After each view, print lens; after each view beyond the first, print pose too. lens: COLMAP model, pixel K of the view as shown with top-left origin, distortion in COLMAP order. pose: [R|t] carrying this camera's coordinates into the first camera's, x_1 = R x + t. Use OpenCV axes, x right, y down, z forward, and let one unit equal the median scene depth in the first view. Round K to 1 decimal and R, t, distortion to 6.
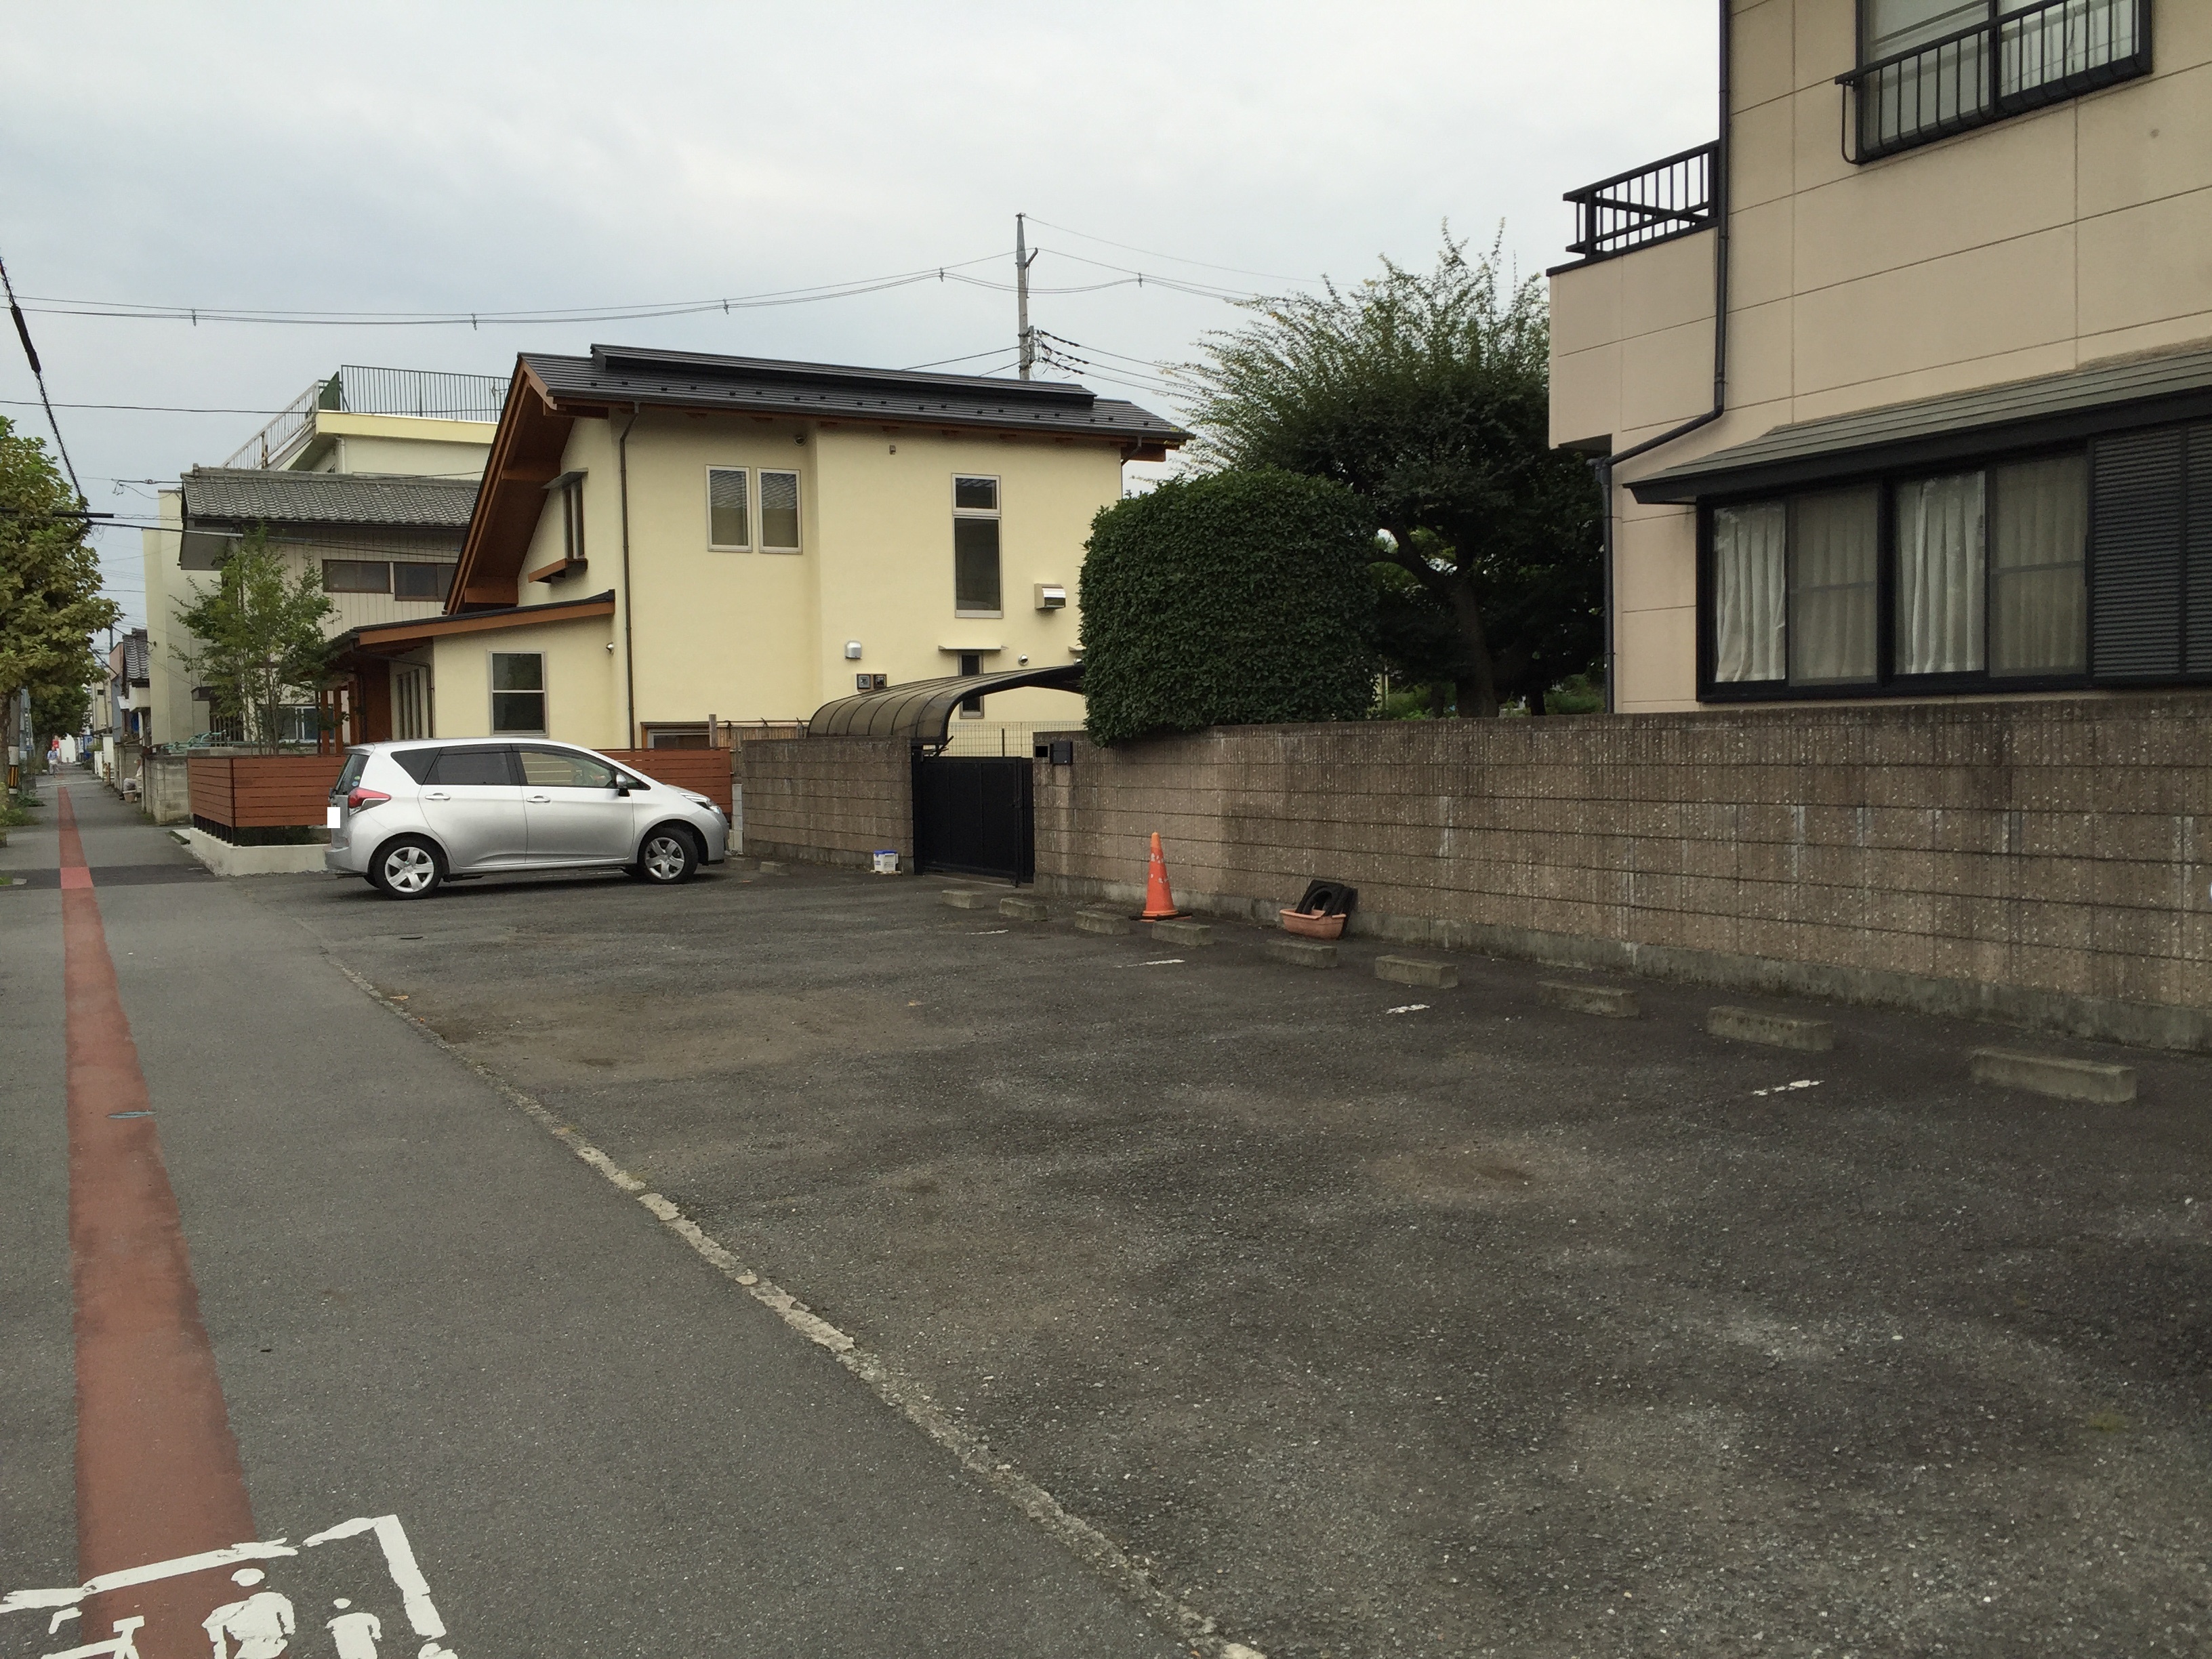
lens RADIAL K [[1861.5, 0, 1104.3], [0, 1861.5, 830.7], [0, 0, 1]] dist [-0.002384, -0.000649]
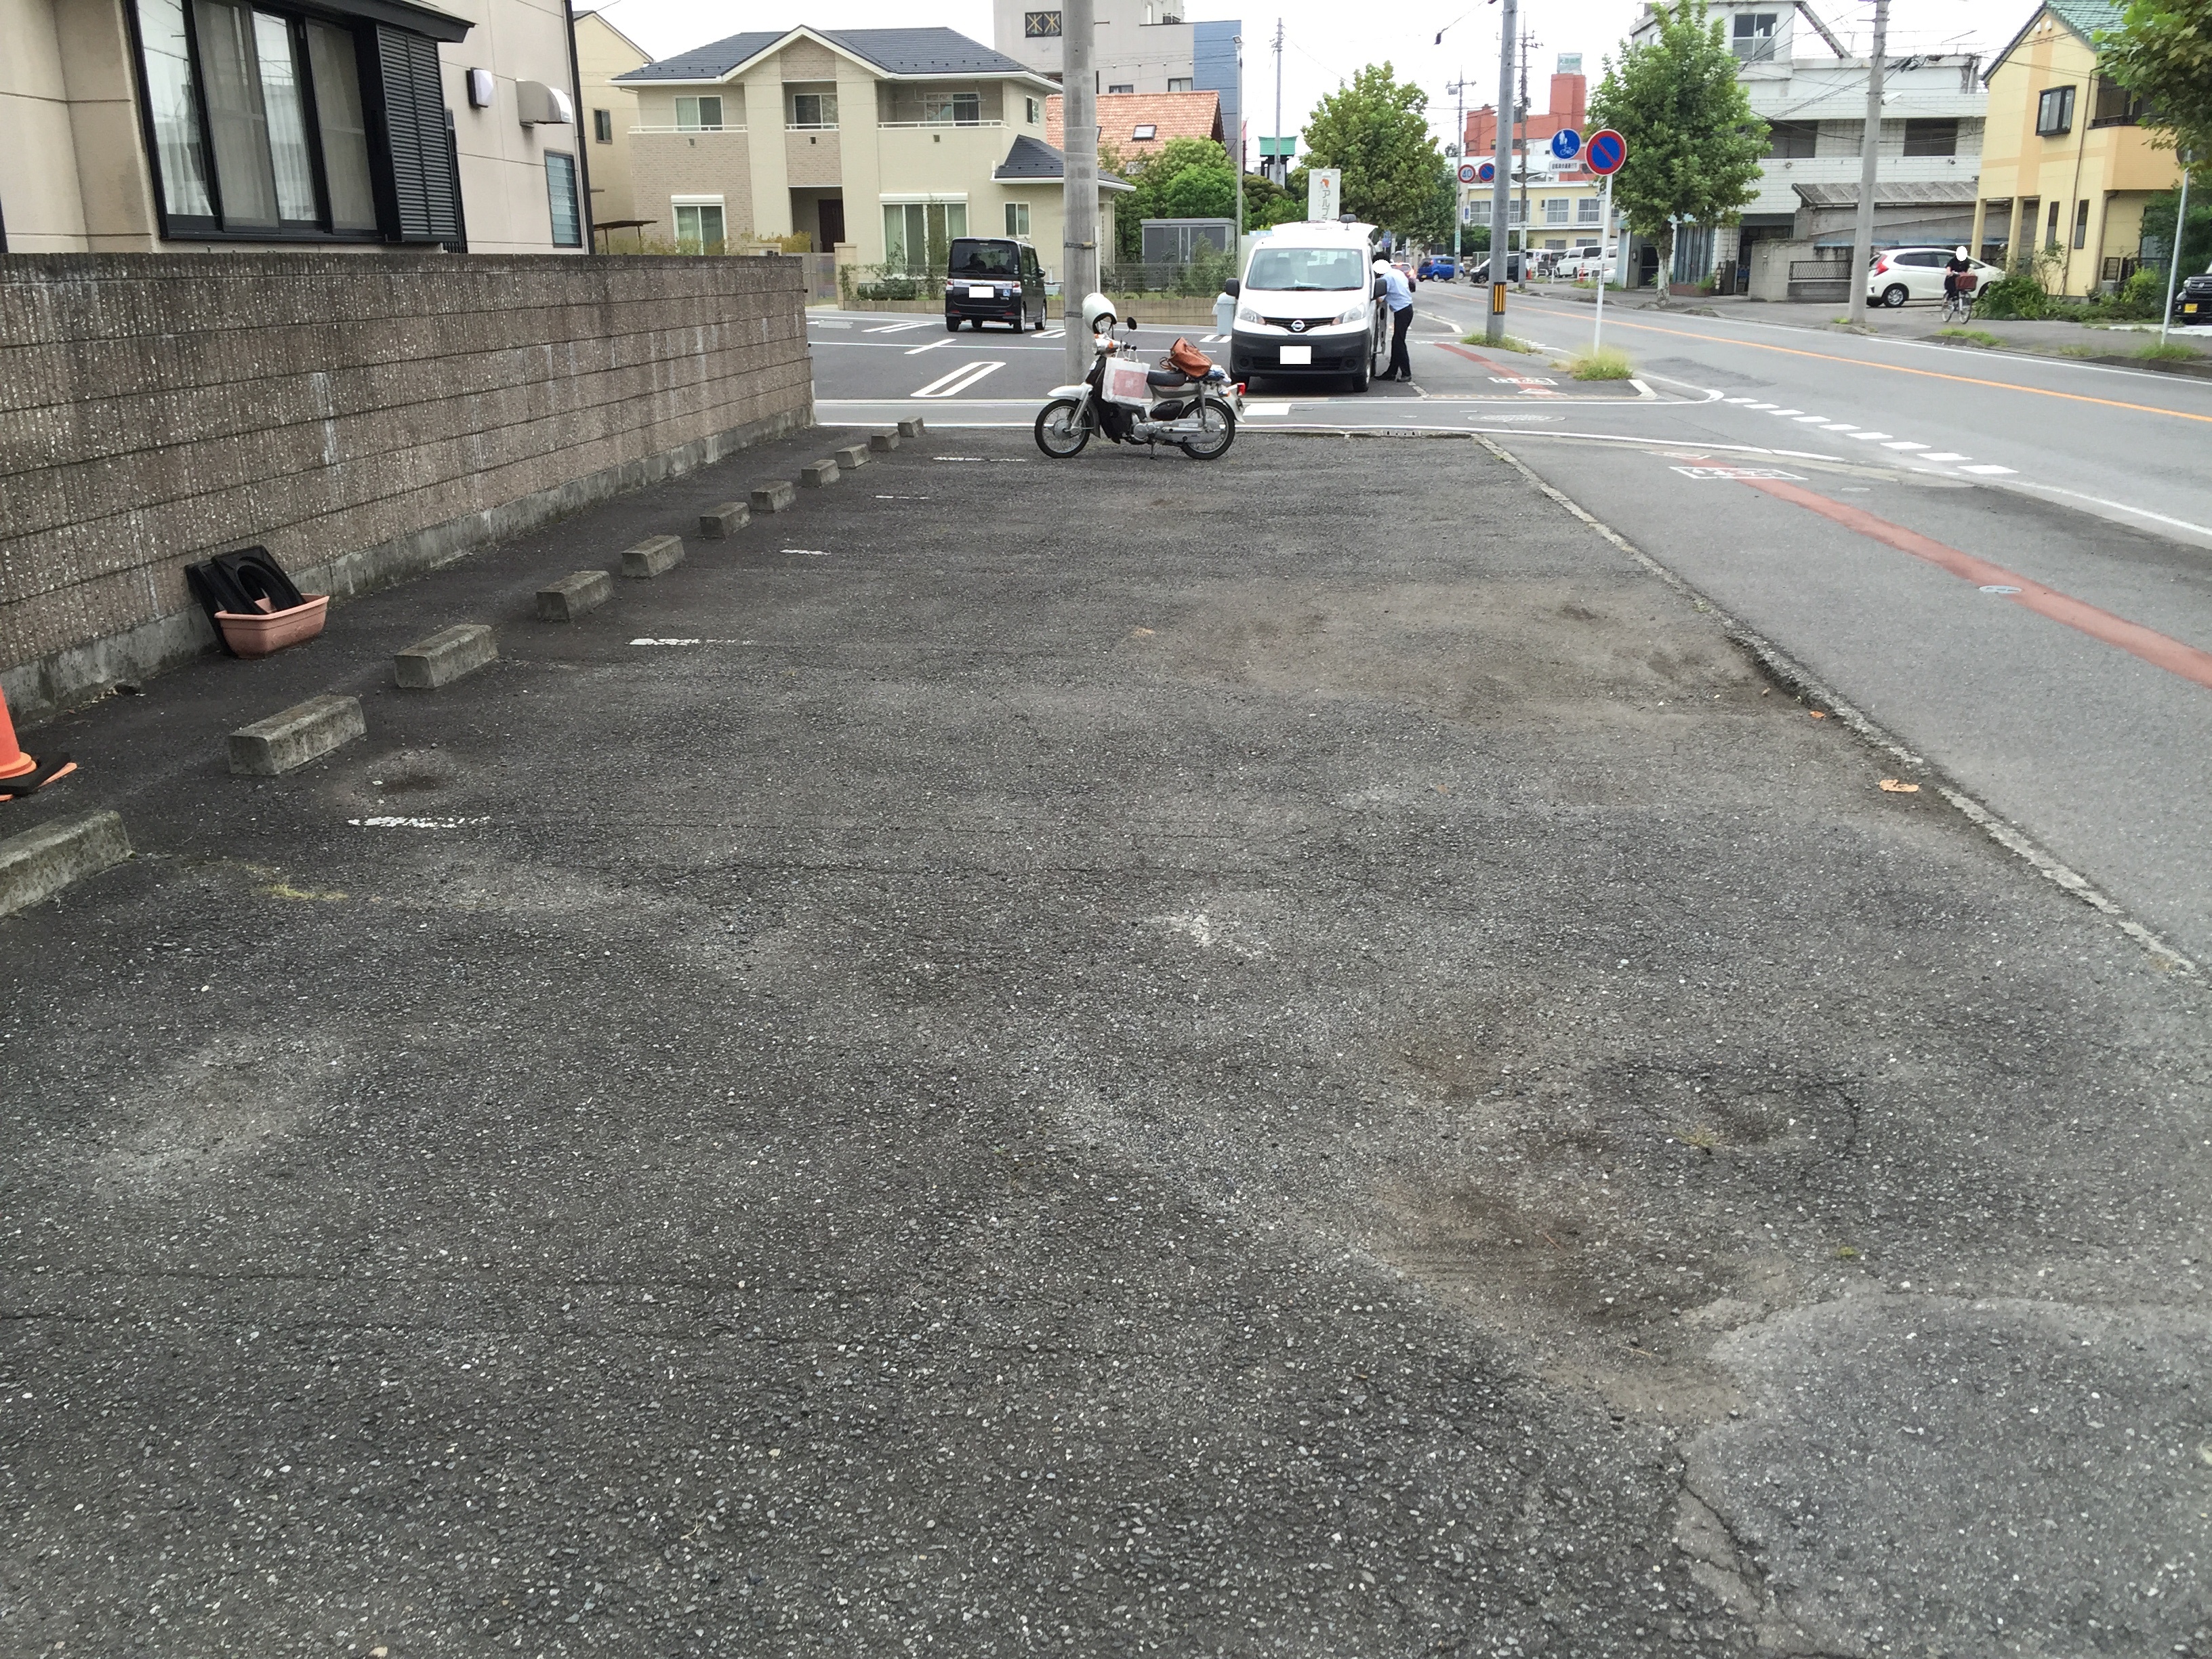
lens RADIAL K [[1861.5, 0, 1105.5], [0, 1861.5, 829.0], [0, 0, 1]] dist [-0.002384, -0.000649]
pose [[-0.836496, -0.138781, 0.530108, -0.434327], [0.046050, 0.946172, 0.320371, -0.064615], [-0.546035, 0.292400, -0.785078, 1.417859]]
